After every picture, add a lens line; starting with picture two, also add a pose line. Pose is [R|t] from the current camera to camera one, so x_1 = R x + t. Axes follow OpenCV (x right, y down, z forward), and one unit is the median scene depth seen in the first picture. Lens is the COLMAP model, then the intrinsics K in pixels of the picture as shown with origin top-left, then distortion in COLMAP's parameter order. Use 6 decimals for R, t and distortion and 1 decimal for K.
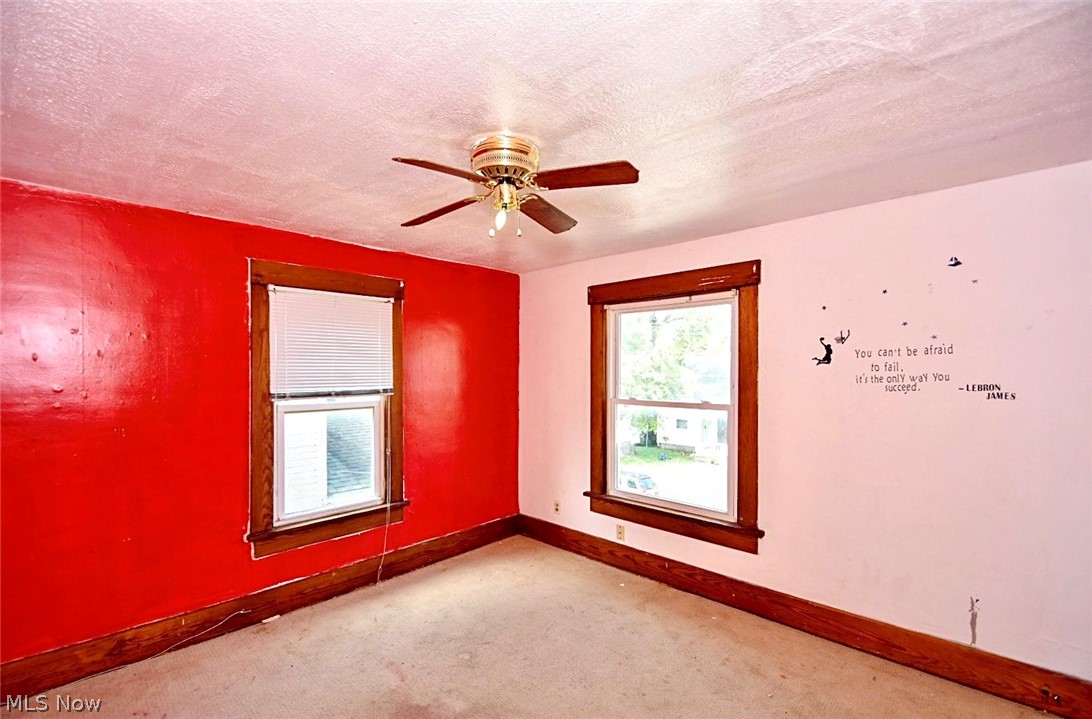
lens RADIAL K [[496.6, 0, 545.1], [0, 496.6, 374.6], [0, 0, 1]] dist [0.000296, -0.000556]
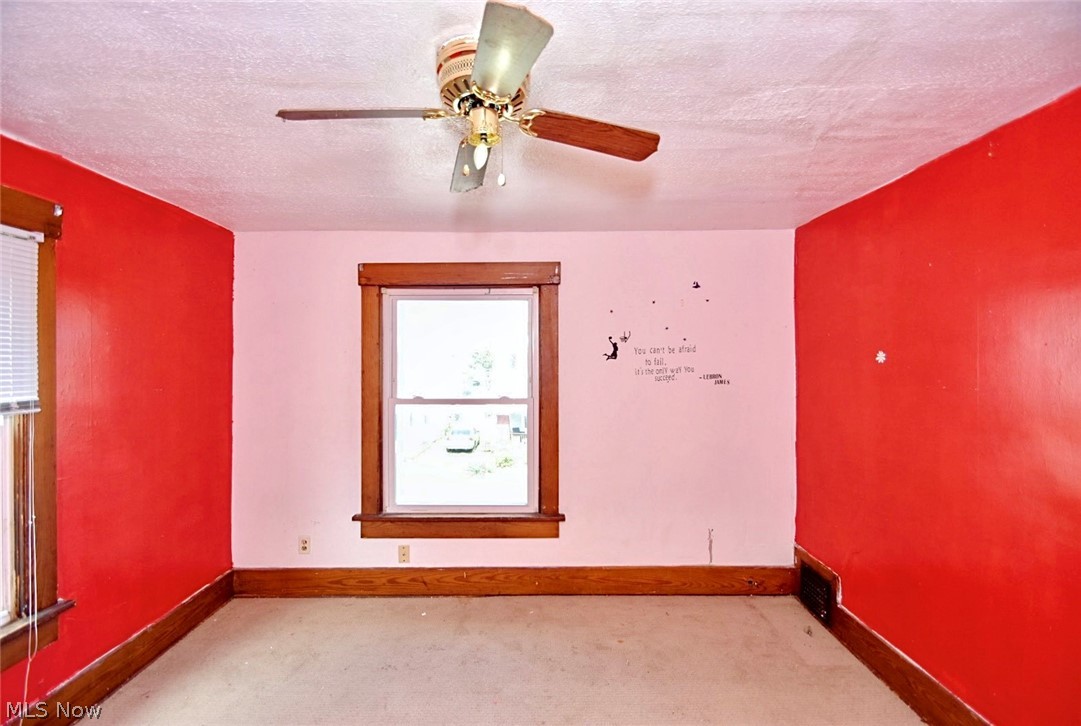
lens RADIAL K [[485.5, 0, 540.5], [0, 485.5, 363.0], [0, 0, 1]] dist [0.023746, -0.019783]
pose [[0.710499, 0.000450, 0.703698, -0.307413], [0.010239, 0.999887, -0.010977, -0.001318], [-0.703624, 0.015005, 0.710415, 0.256537]]
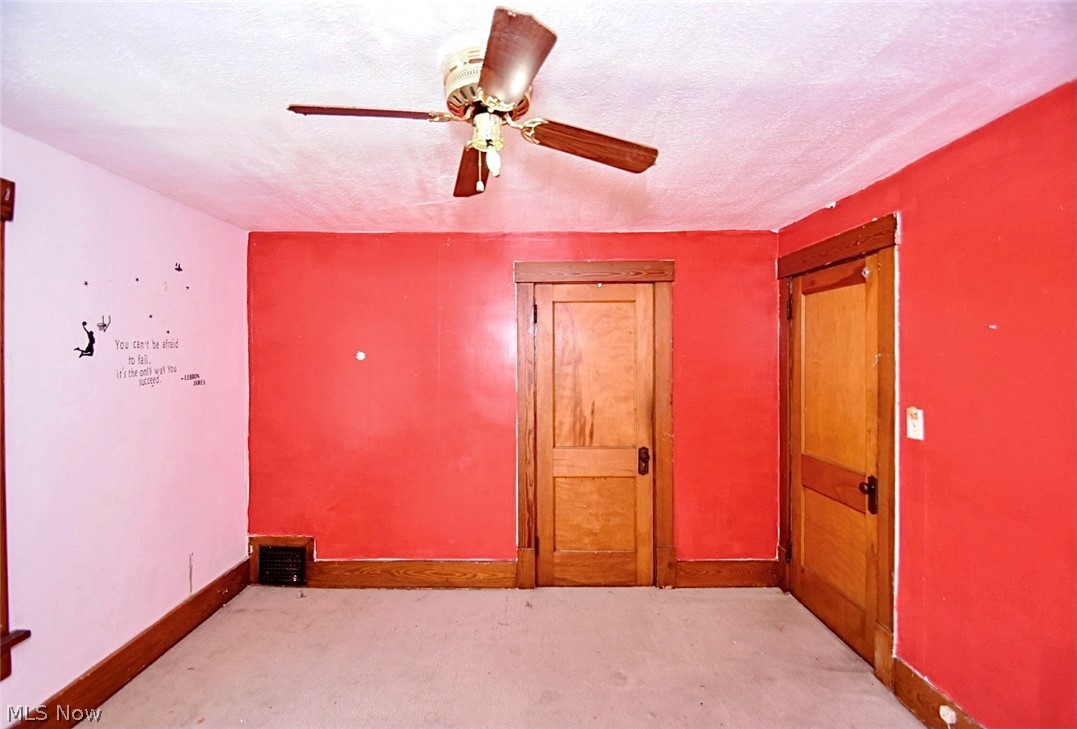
lens RADIAL K [[475.7, 0, 536.3], [0, 475.7, 359.0], [0, 0, 1]] dist [0.000160, -0.001057]
pose [[-0.702554, 0.002050, 0.711628, -0.380802], [0.014222, 0.999837, 0.011160, -0.012886], [-0.711489, 0.017961, -0.702468, 0.861584]]
